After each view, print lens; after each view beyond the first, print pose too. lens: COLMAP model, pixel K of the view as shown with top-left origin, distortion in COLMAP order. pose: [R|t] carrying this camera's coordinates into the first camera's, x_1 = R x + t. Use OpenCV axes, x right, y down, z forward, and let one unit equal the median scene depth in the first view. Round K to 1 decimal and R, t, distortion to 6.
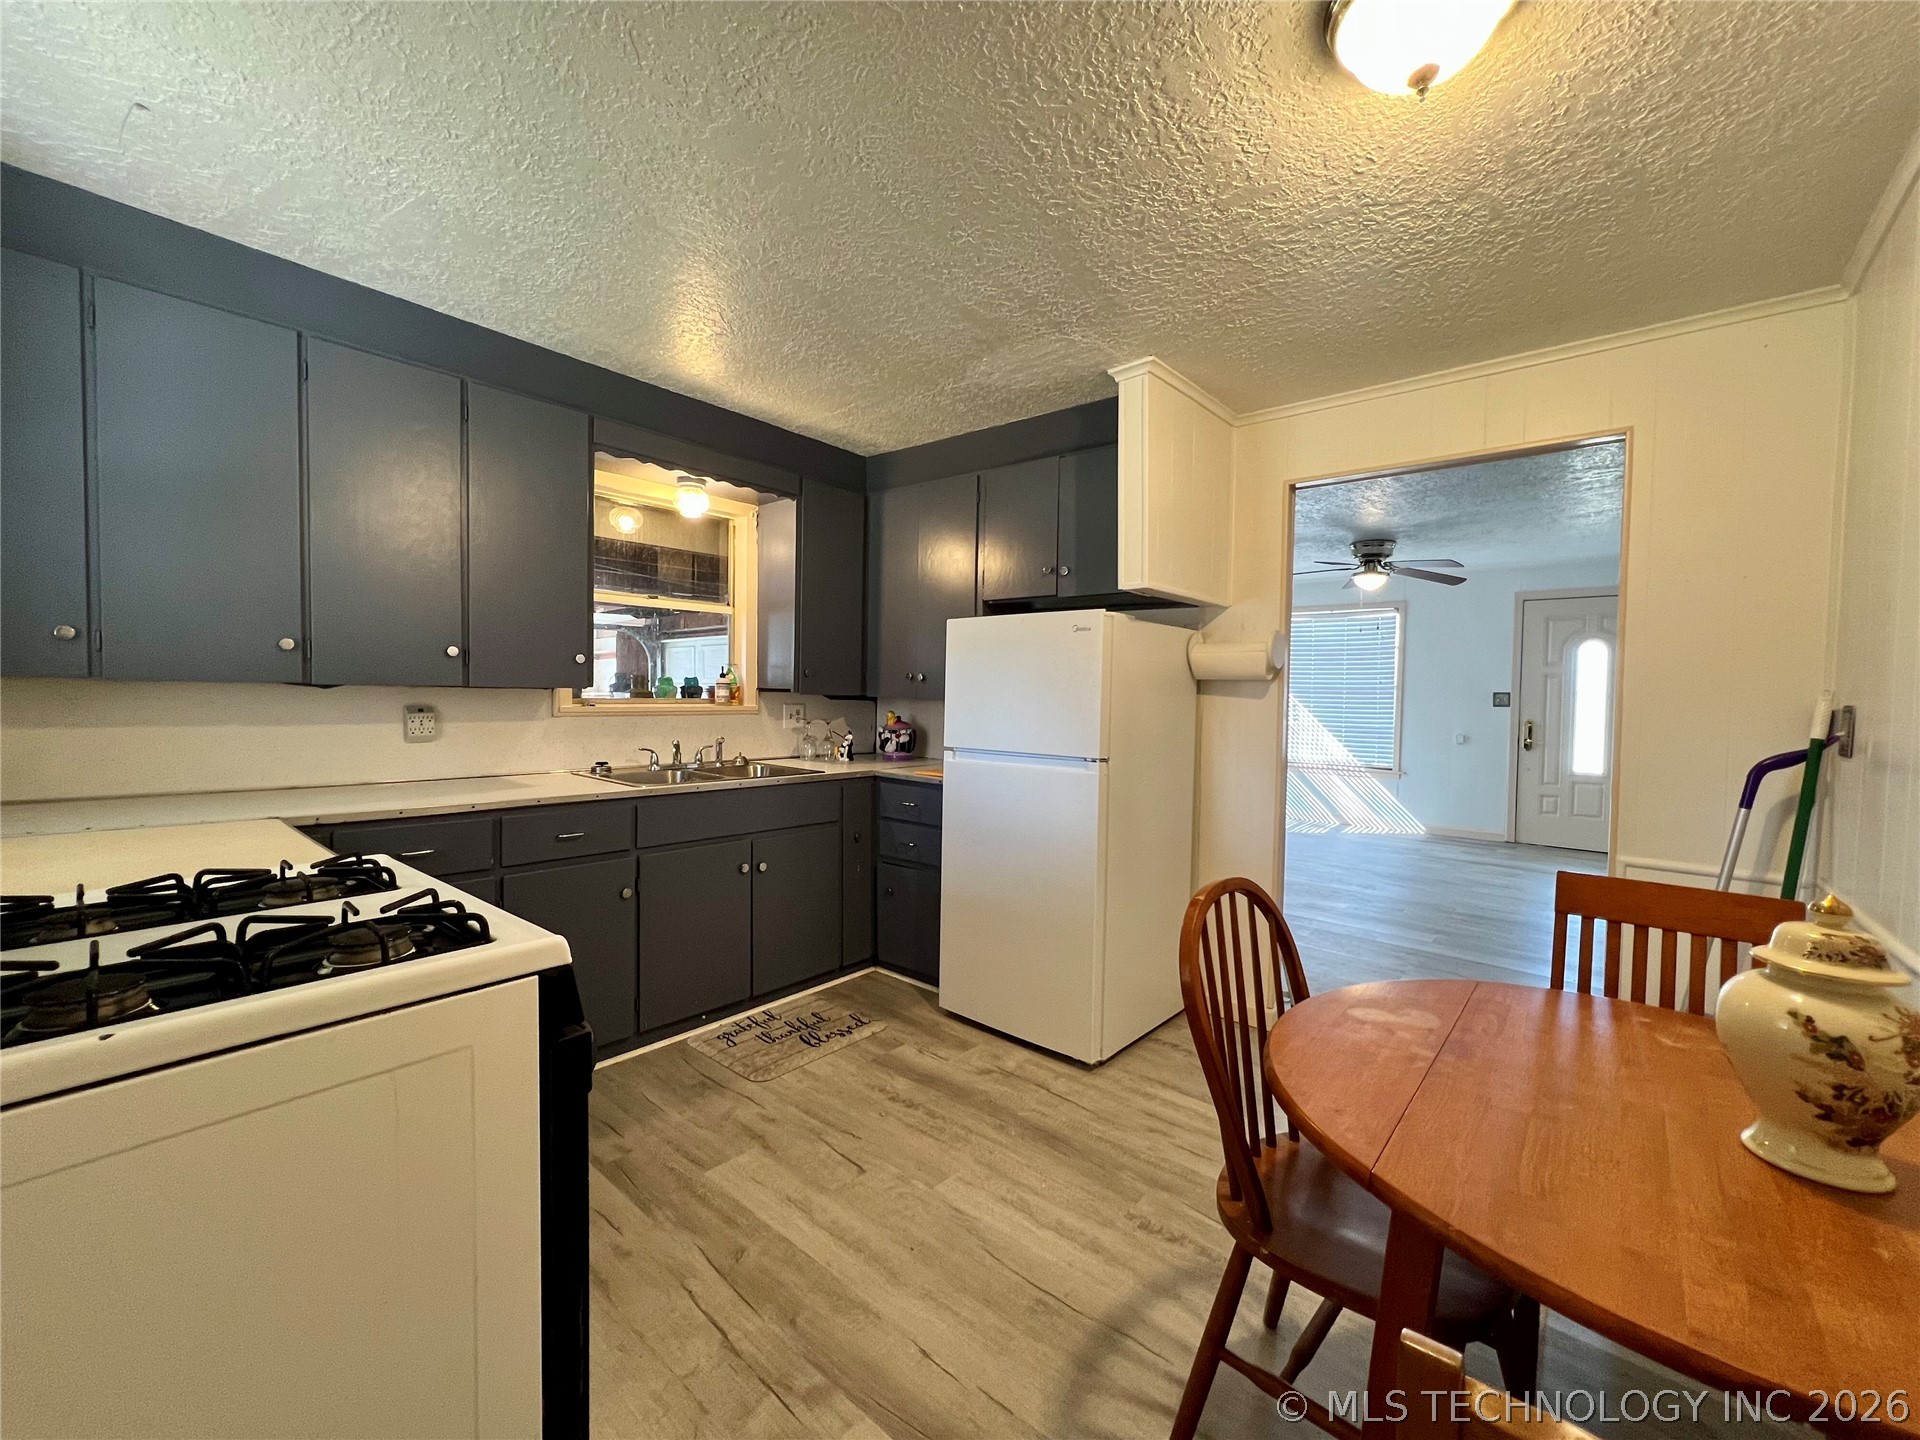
lens RADIAL K [[772.8, 0, 955.8], [0, 772.8, 718.1], [0, 0, 1]] dist [0.000951, -0.000057]
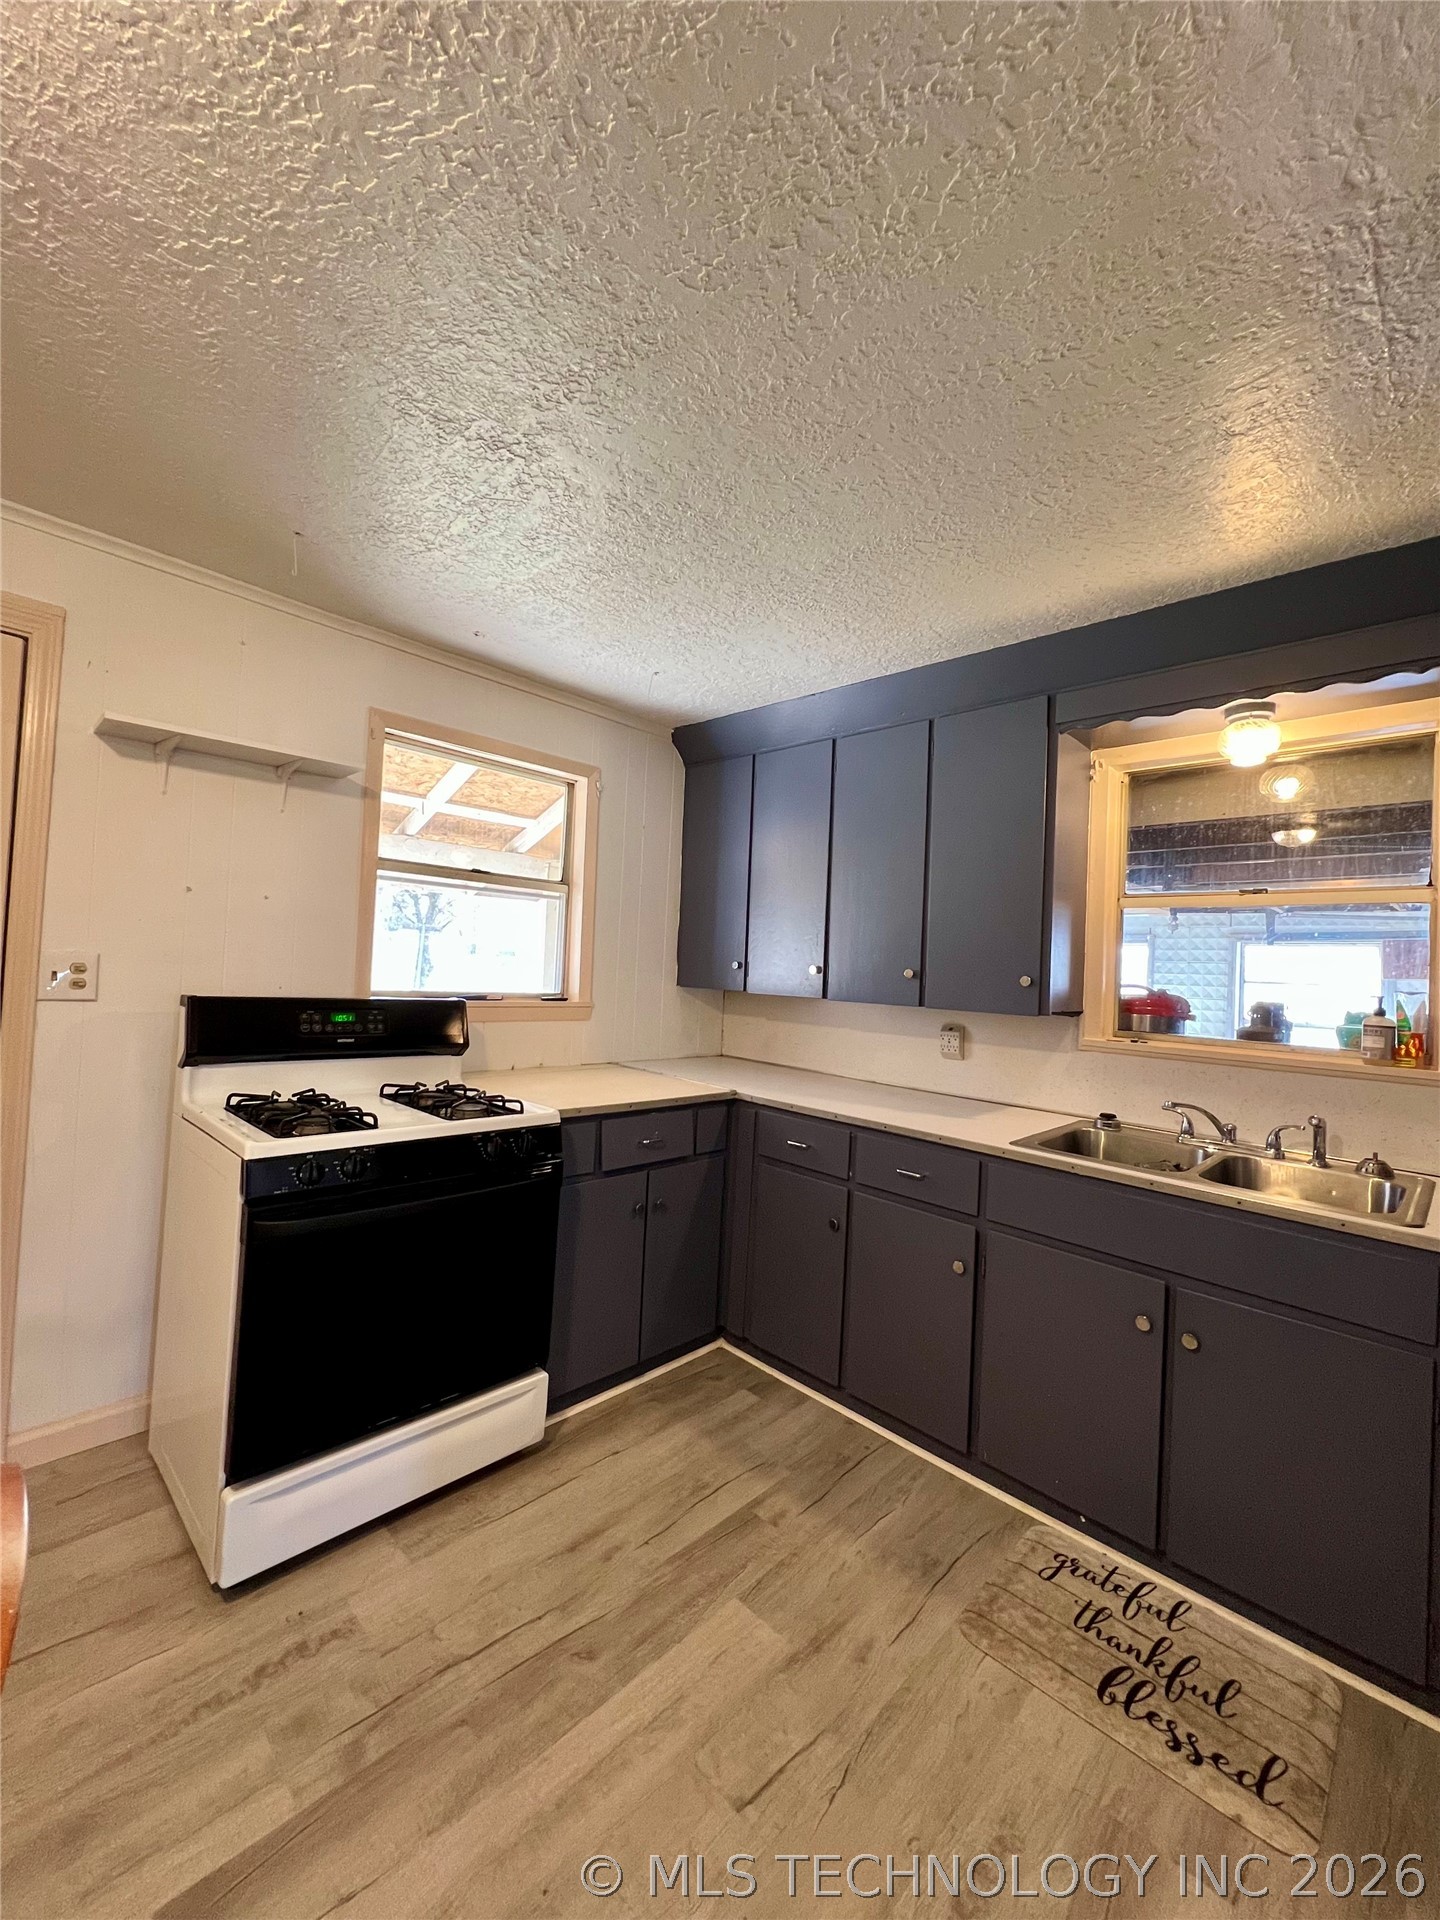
lens RADIAL K [[772.8, 0, 720.0], [0, 772.8, 953.6], [0, 0, 1]] dist [0.000951, -0.000057]
pose [[-0.058320, -0.033552, -0.997734, 0.505696], [-0.080348, 0.996350, -0.028809, -0.073536], [0.995059, 0.078485, -0.060803, 0.936378]]
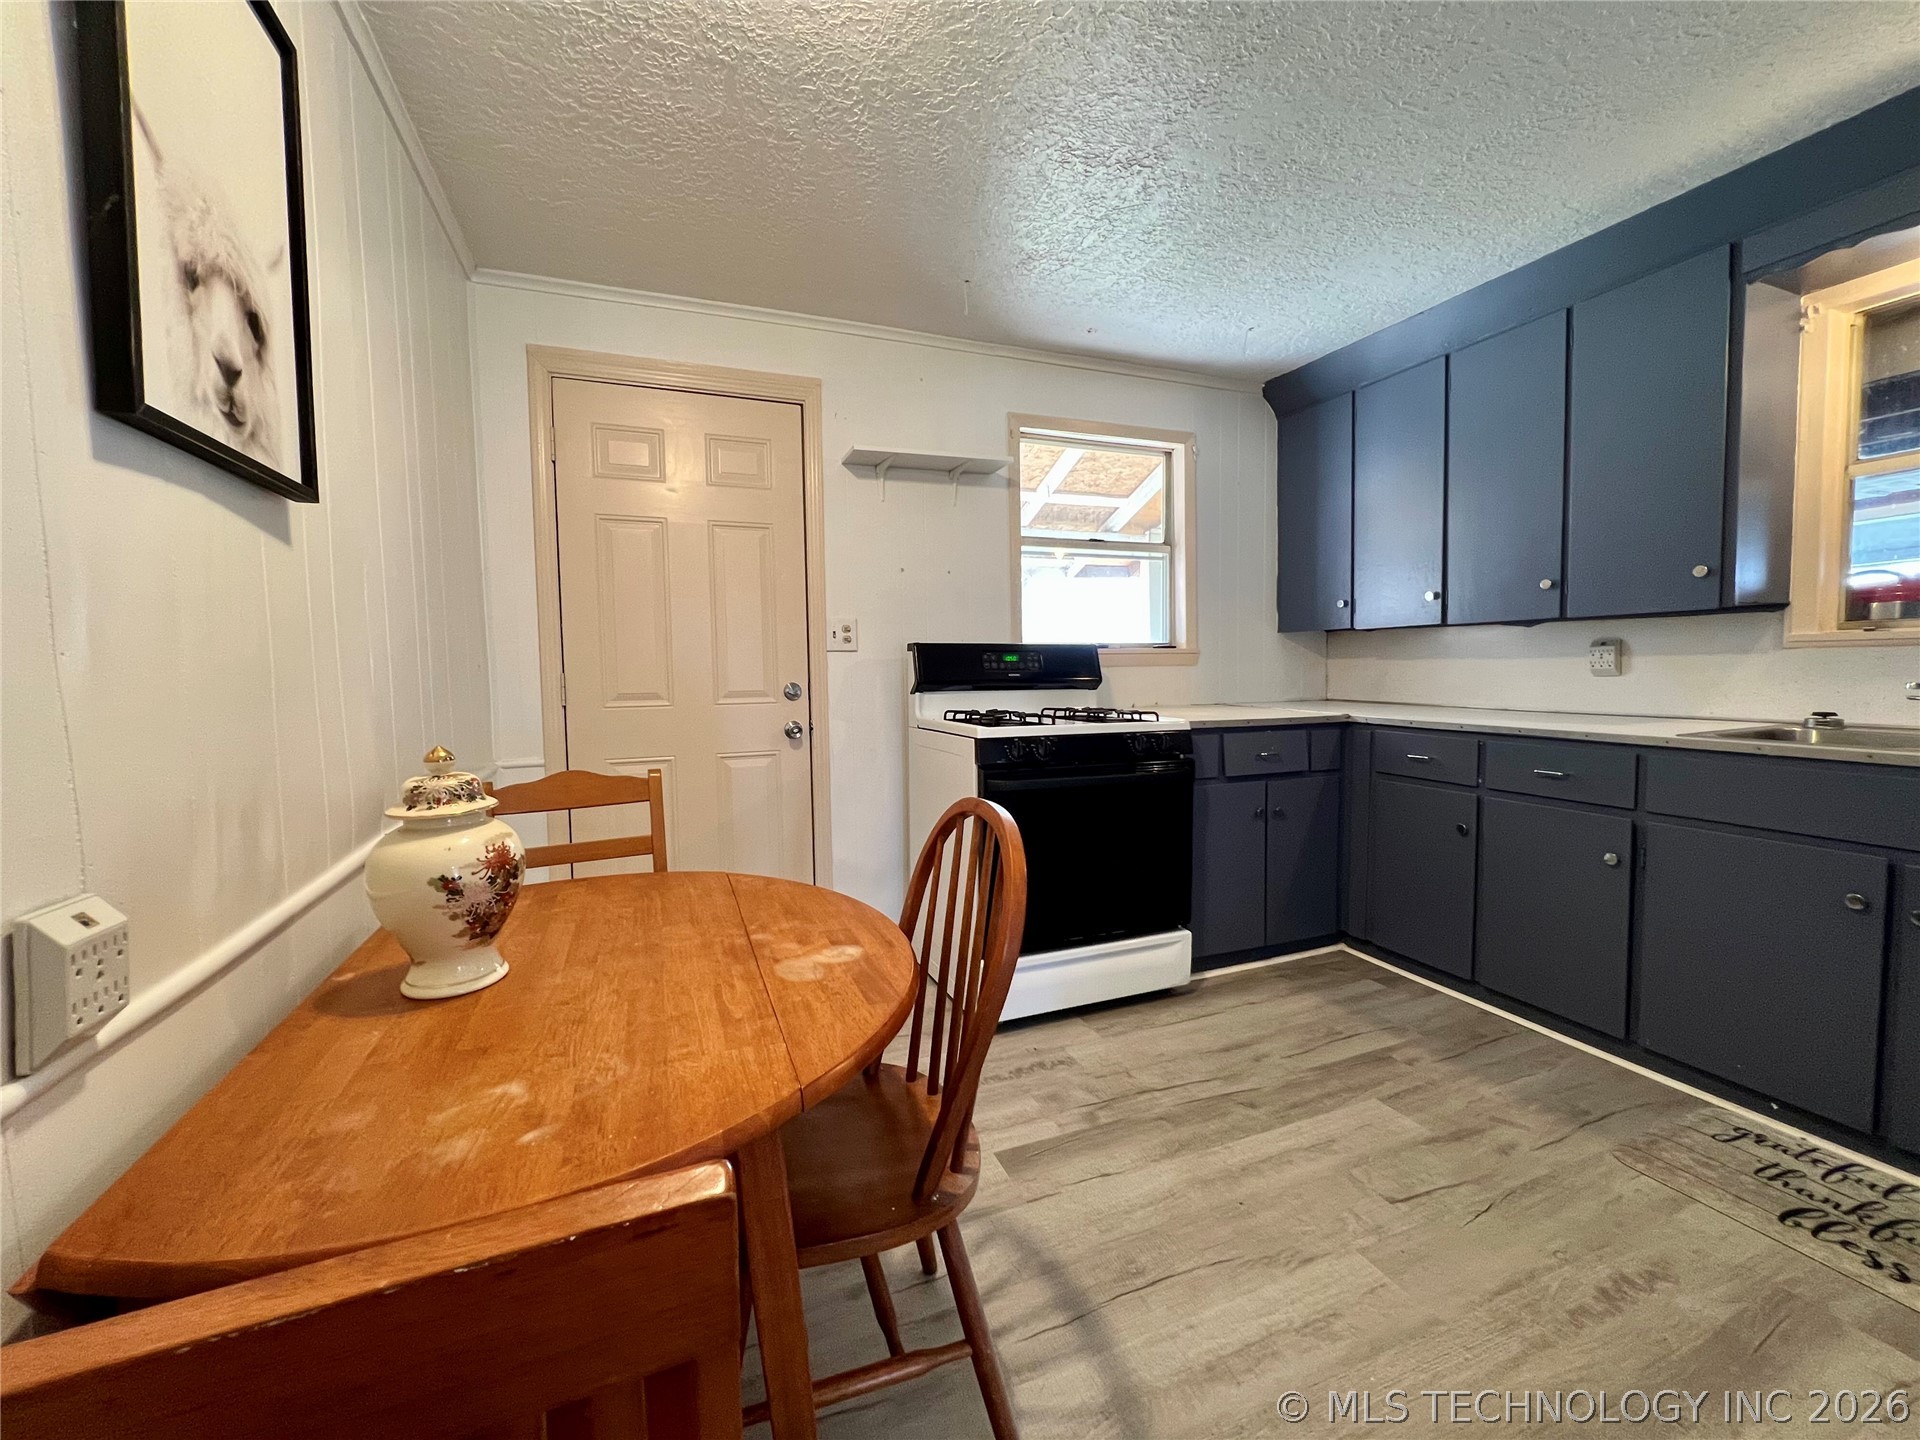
lens RADIAL K [[772.8, 0, 954.3], [0, 772.8, 716.8], [0, 0, 1]] dist [0.000951, -0.000057]
pose [[-0.462030, 0.050392, -0.885431, 0.744668], [-0.017031, 0.997696, 0.065669, 0.041209], [0.886701, 0.045420, -0.460107, 0.912789]]
